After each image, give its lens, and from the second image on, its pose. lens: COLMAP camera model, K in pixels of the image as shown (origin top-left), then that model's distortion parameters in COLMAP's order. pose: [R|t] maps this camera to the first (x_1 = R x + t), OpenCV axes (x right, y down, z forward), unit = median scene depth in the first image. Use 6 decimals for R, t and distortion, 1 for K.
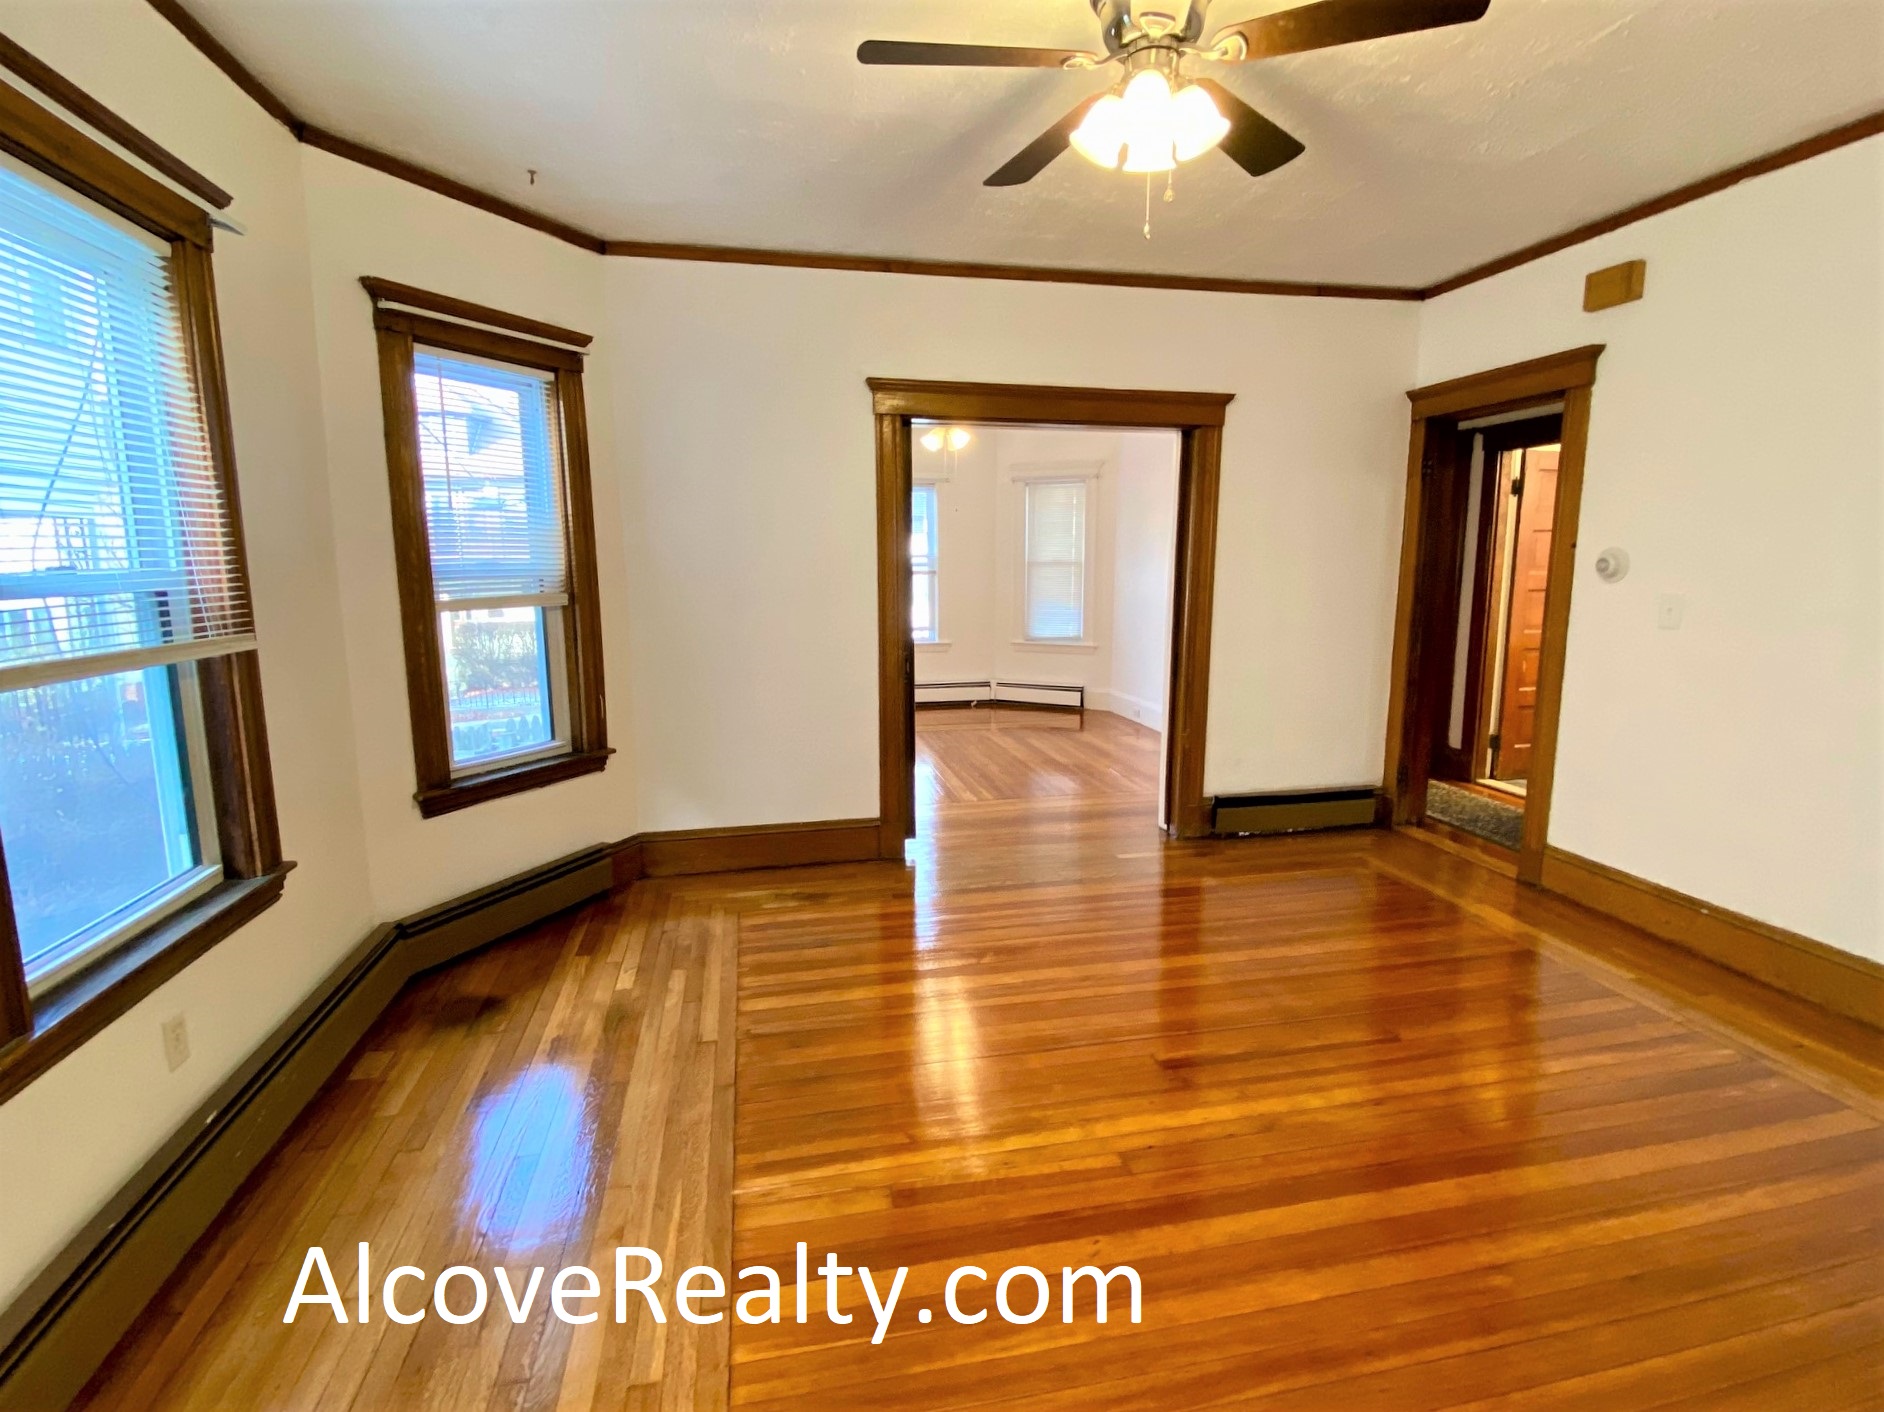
lens RADIAL K [[898.6, 0, 944.7], [0, 898.6, 694.4], [0, 0, 1]] dist [-0.015234, 0.000194]
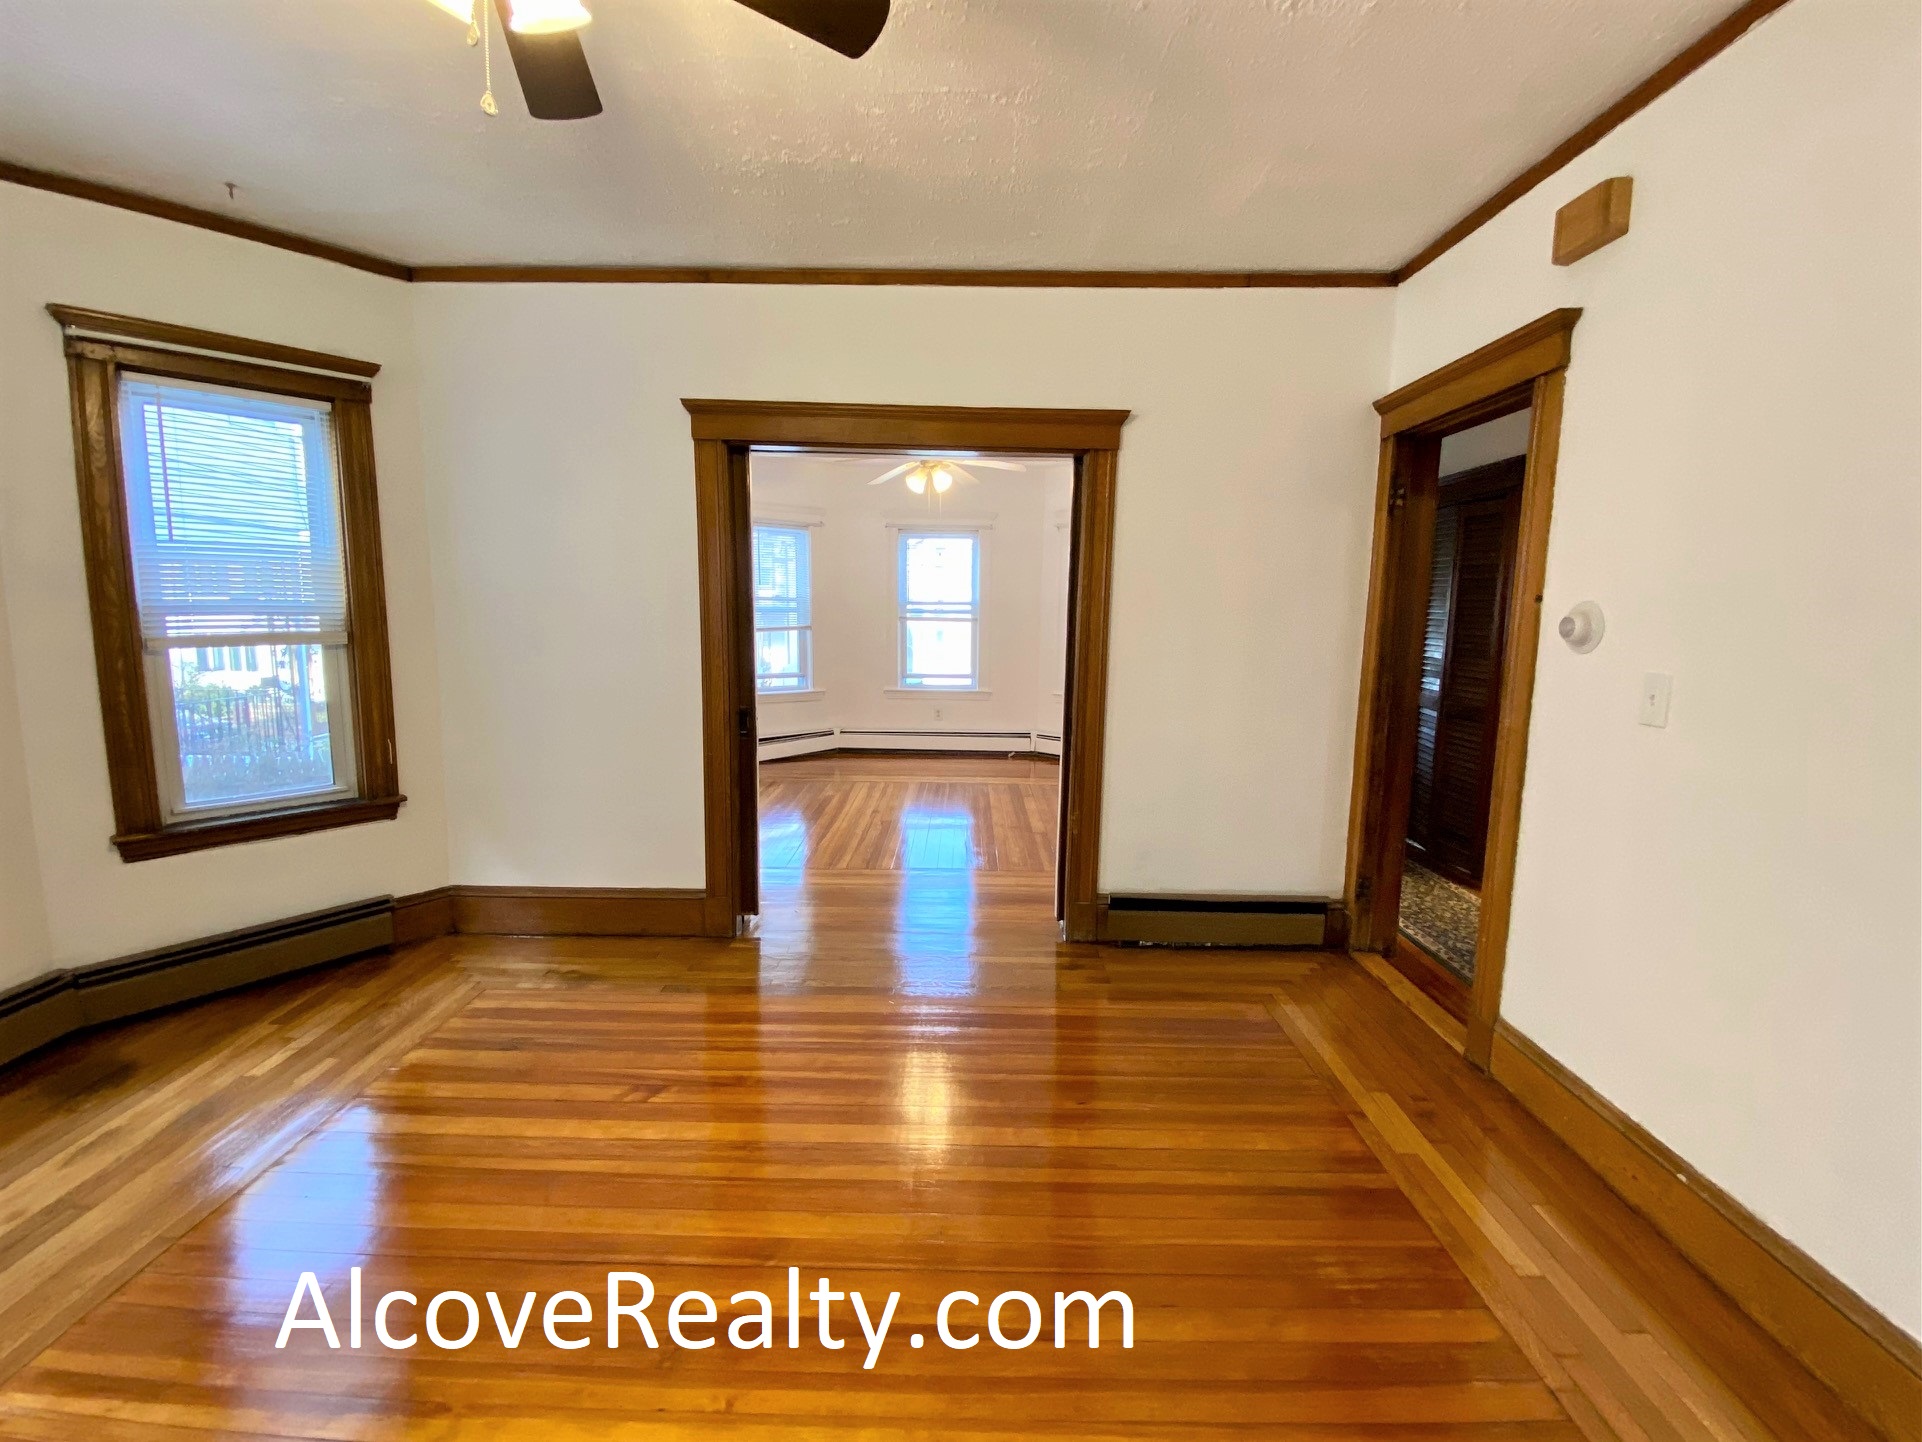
lens RADIAL K [[822.6, 0, 963.7], [0, 822.6, 708.5], [0, 0, 1]] dist [-0.013320, -0.003869]
pose [[0.977582, 0.043167, -0.206082, 0.383751], [-0.048597, 0.998590, -0.021354, -0.043052], [0.204870, 0.030890, 0.978302, 0.271370]]
